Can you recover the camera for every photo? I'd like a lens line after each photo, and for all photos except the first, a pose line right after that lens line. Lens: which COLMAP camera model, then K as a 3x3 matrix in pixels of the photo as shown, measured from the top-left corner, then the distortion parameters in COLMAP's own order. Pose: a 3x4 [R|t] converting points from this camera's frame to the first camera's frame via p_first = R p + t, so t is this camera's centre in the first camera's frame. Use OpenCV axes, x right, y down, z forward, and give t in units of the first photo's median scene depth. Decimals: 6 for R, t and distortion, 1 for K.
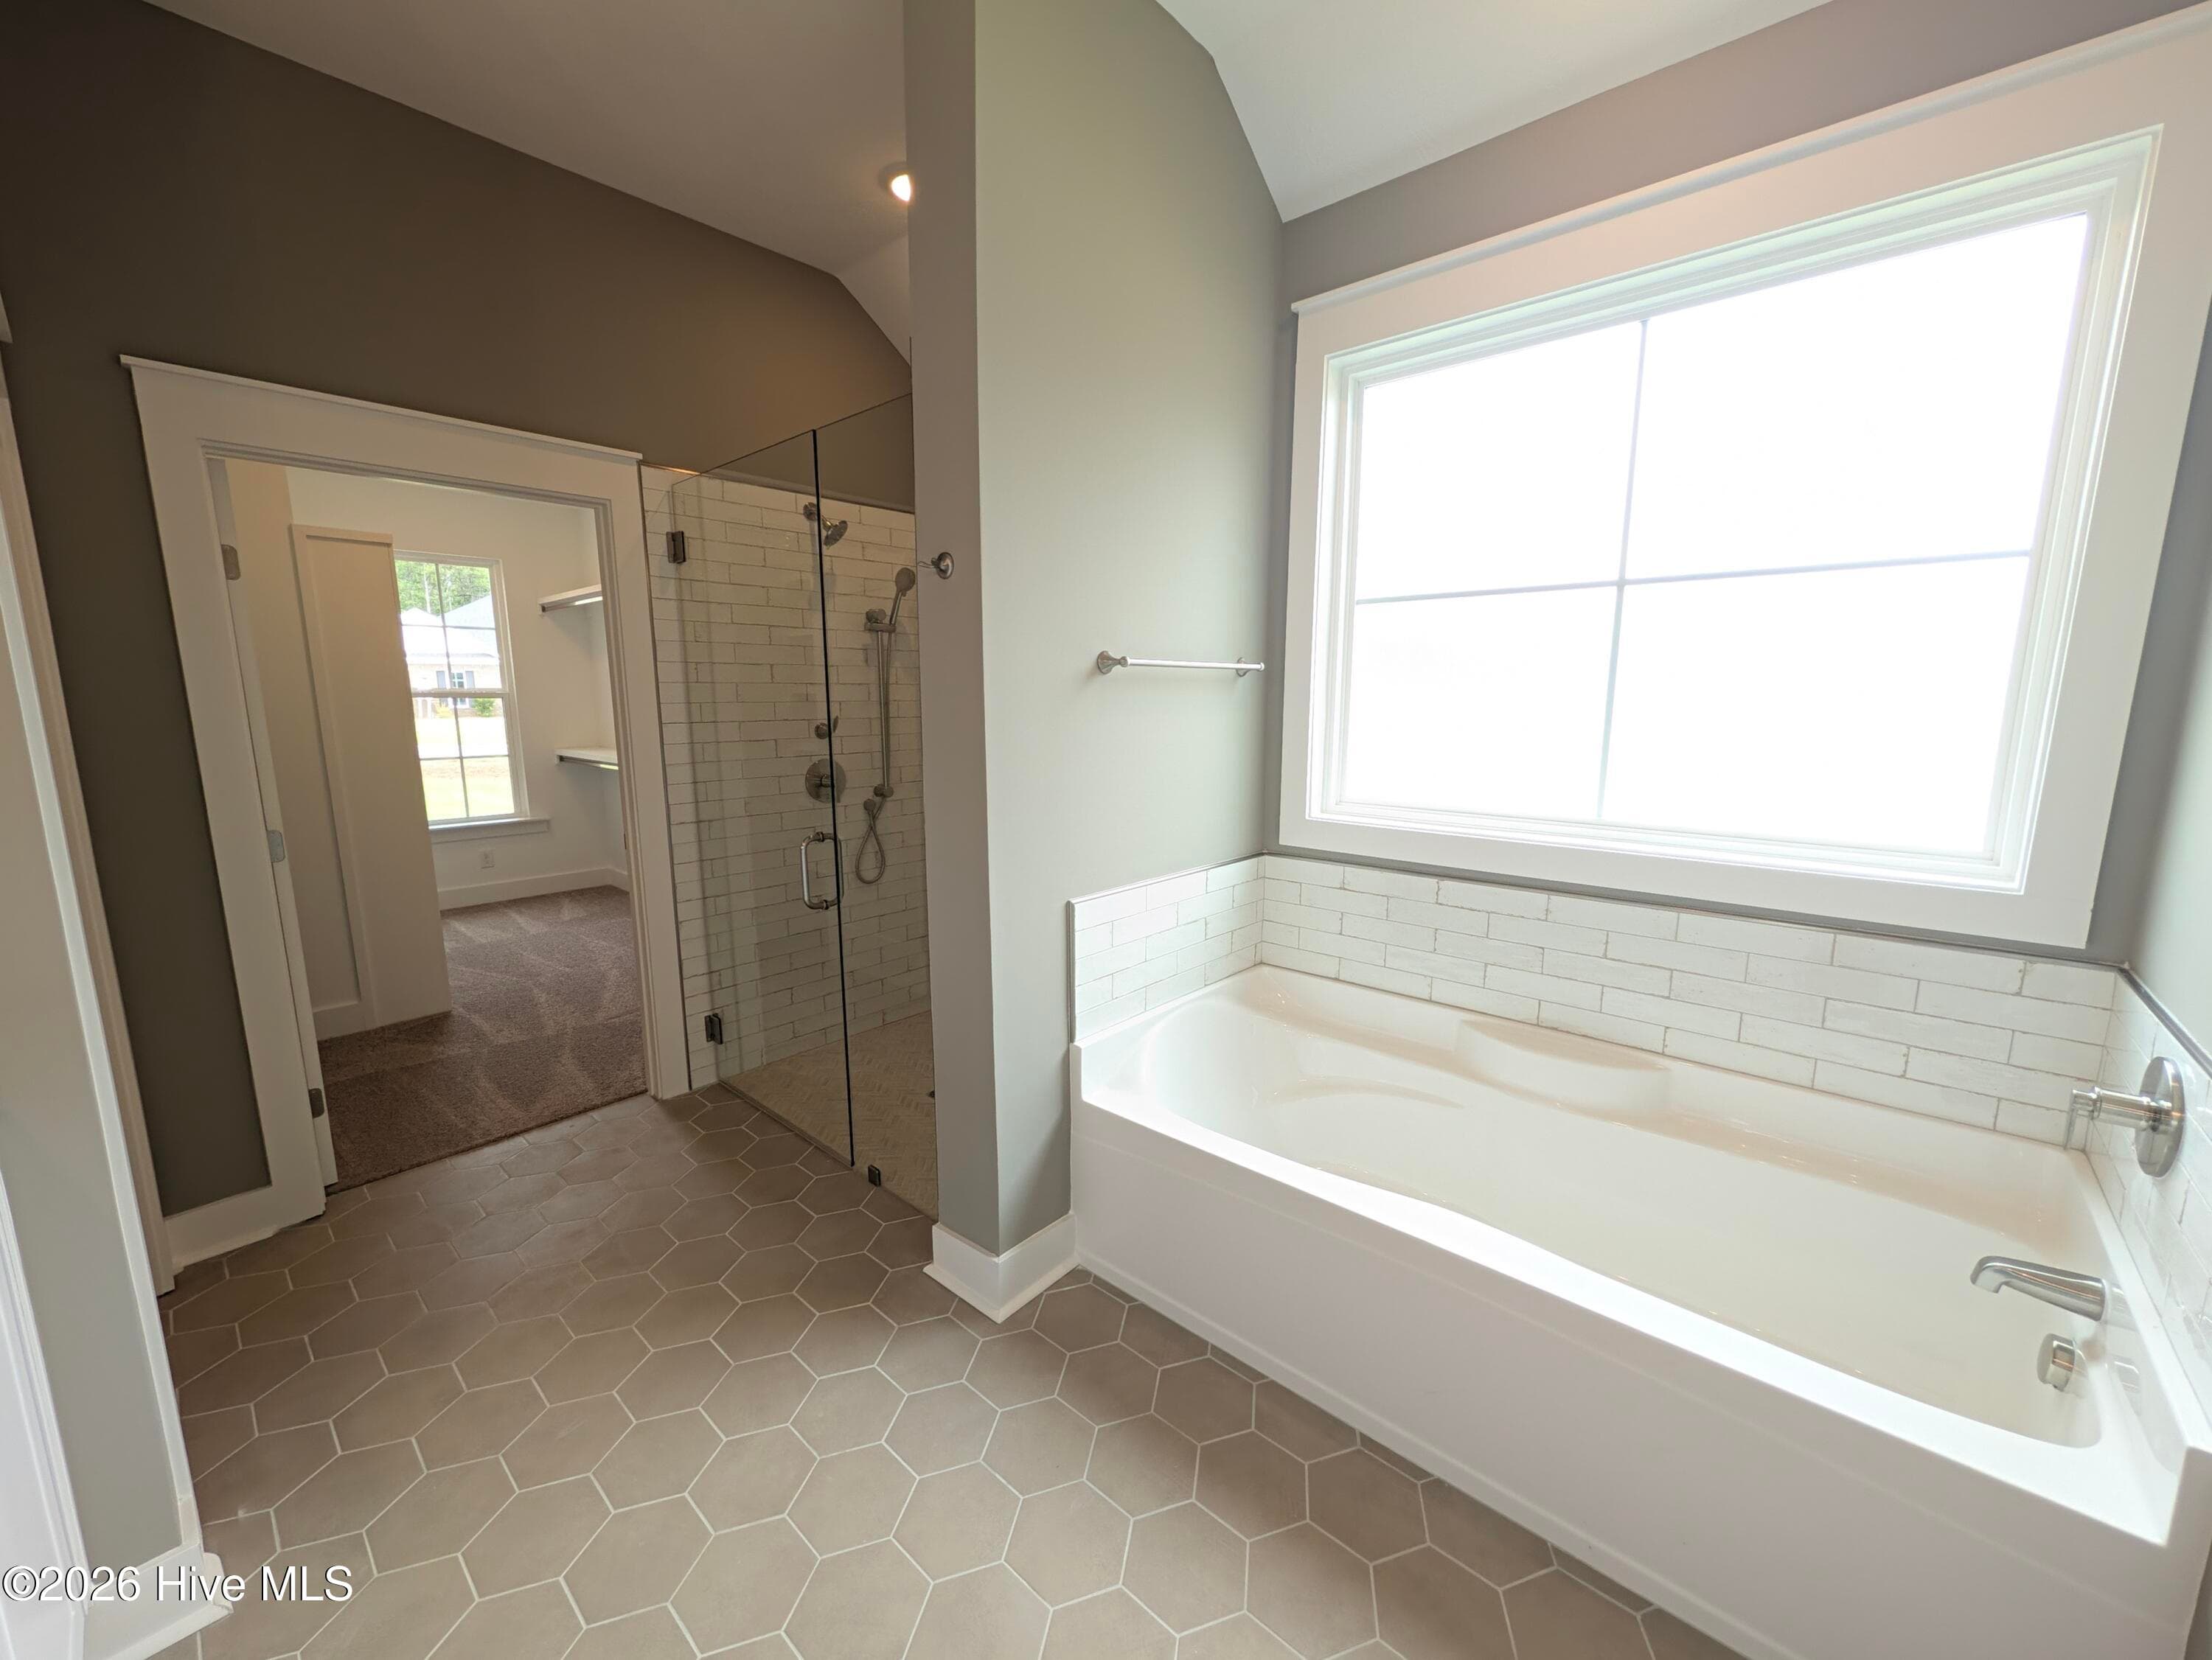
lens RADIAL K [[859.5, 0, 1105.6], [0, 859.5, 833.9], [0, 0, 1]] dist [0.003124, -0.000102]
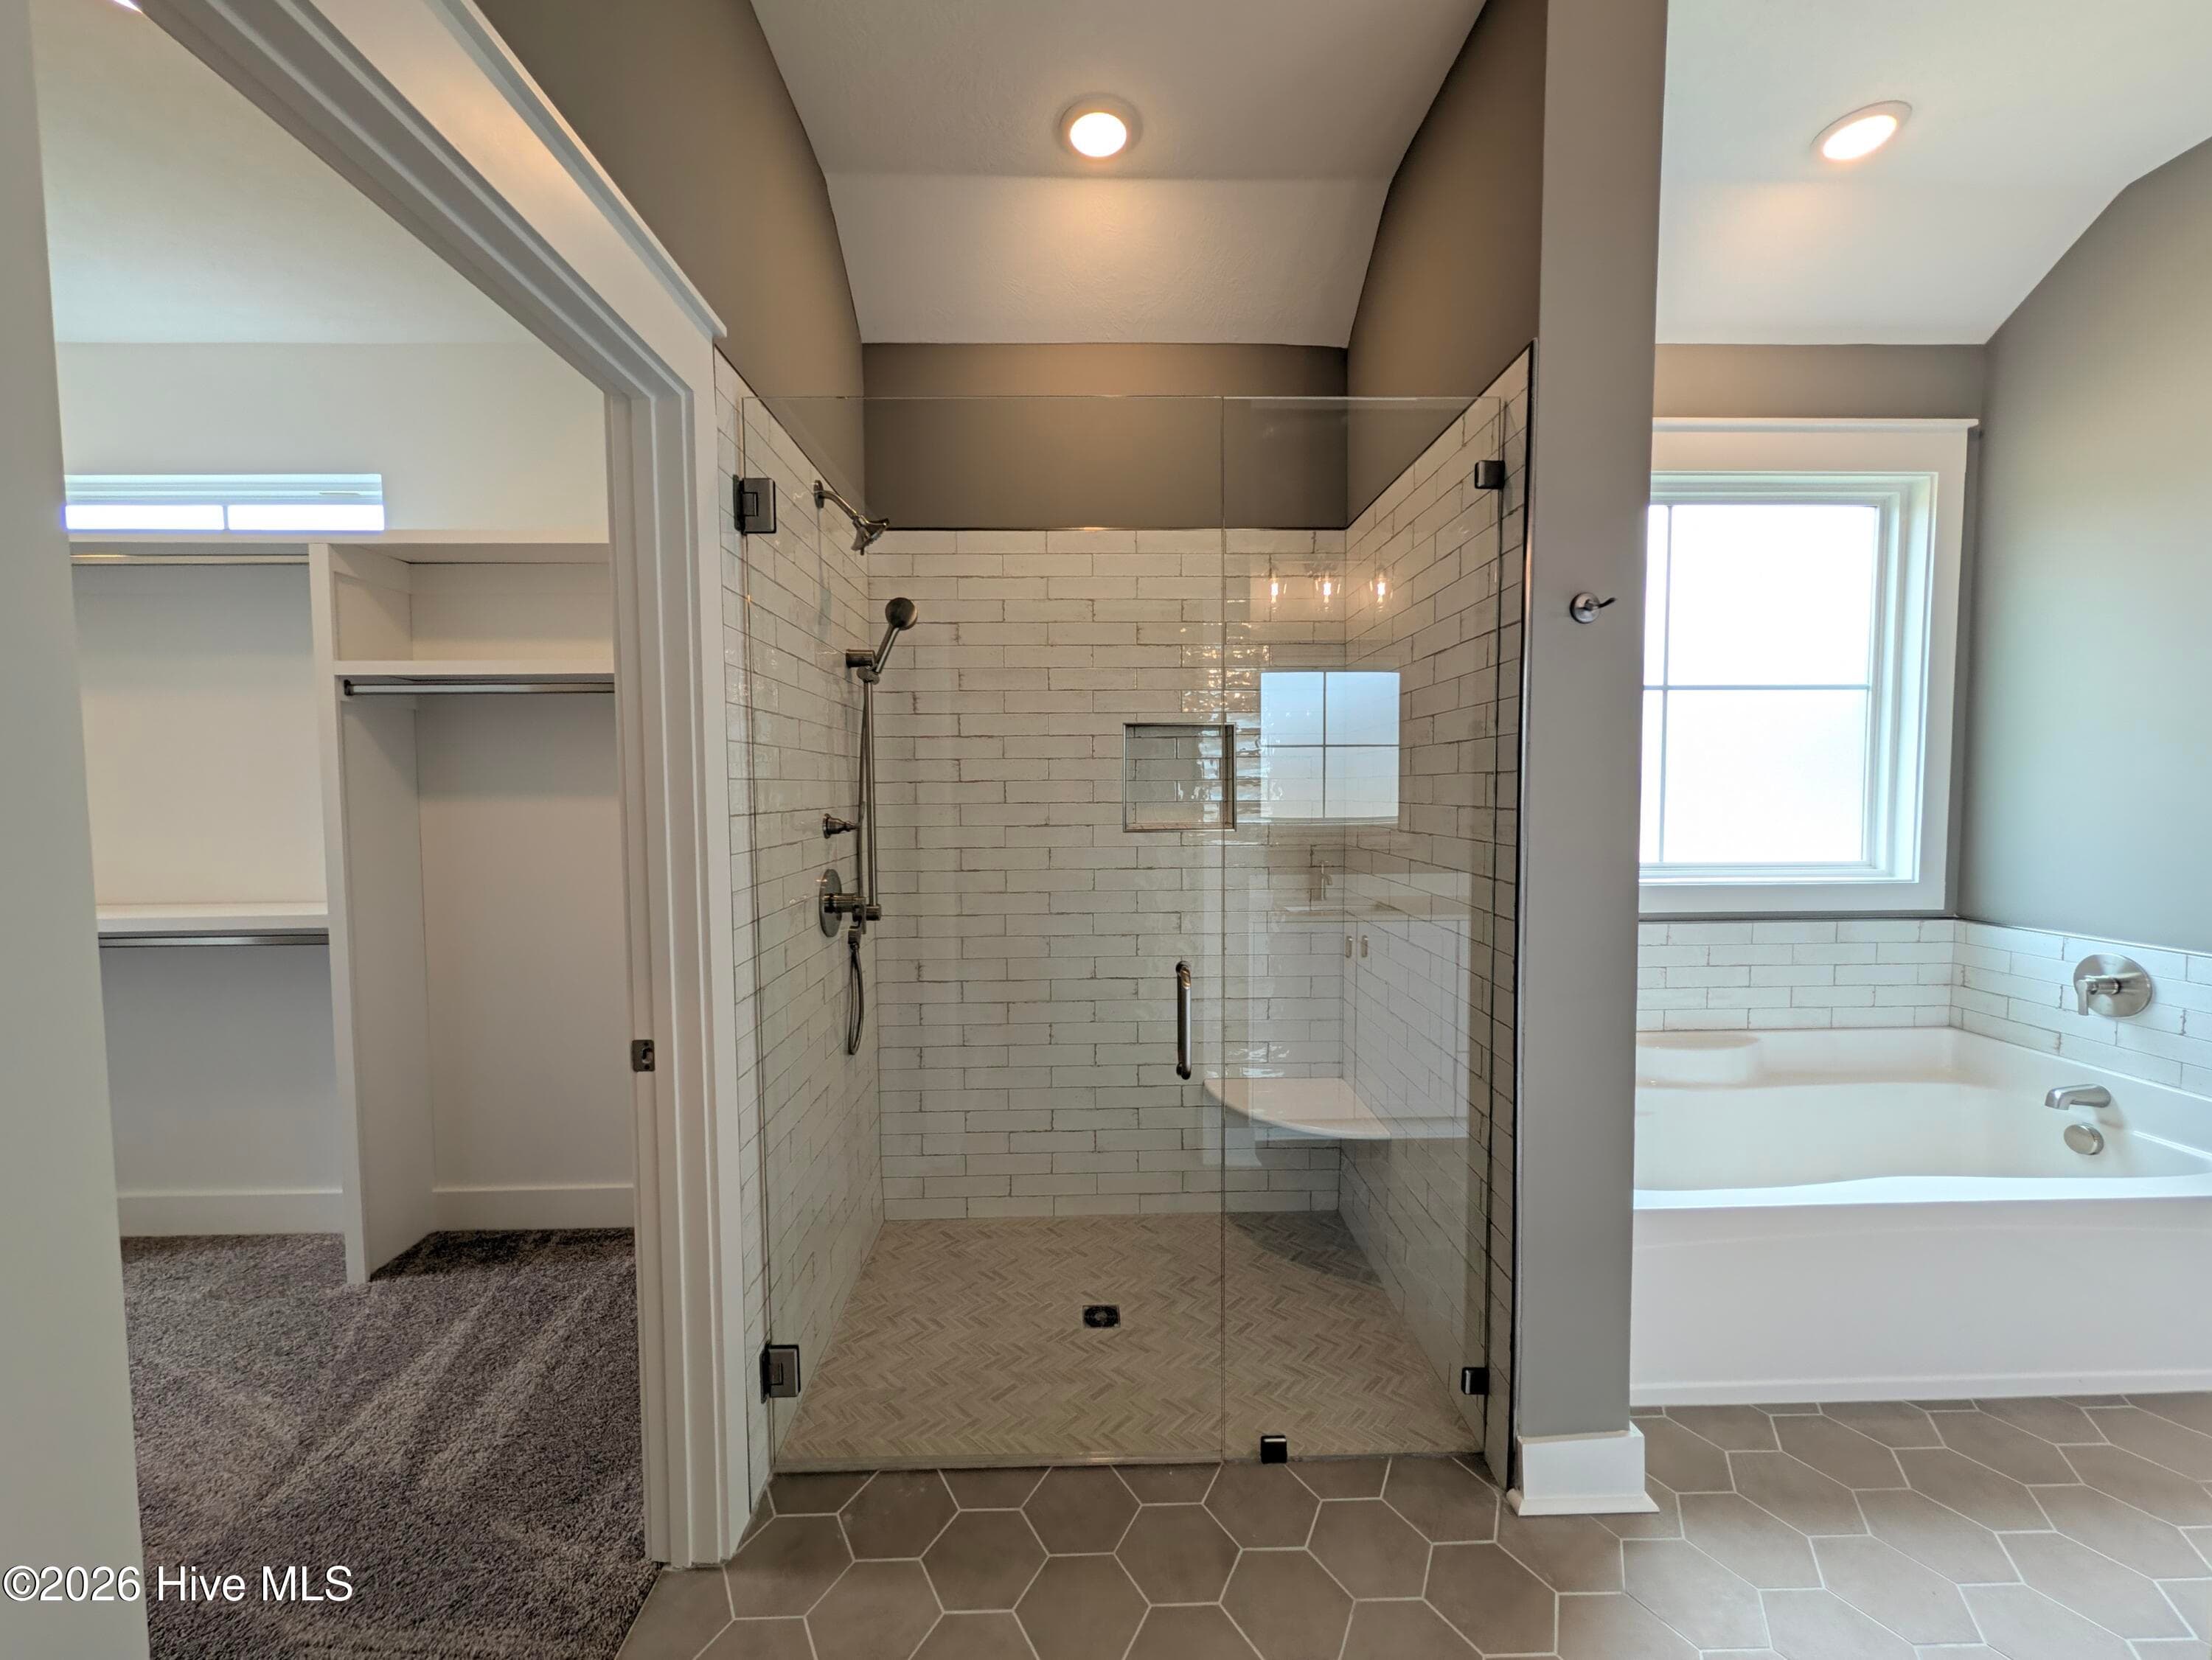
lens RADIAL K [[859.5, 0, 1105.6], [0, 859.5, 833.9], [0, 0, 1]] dist [0.003124, -0.000102]
pose [[0.732799, -0.041759, 0.679163, -1.033547], [0.113449, 0.991643, -0.061436, -0.084000], [-0.670921, 0.122070, 0.731412, 0.660090]]
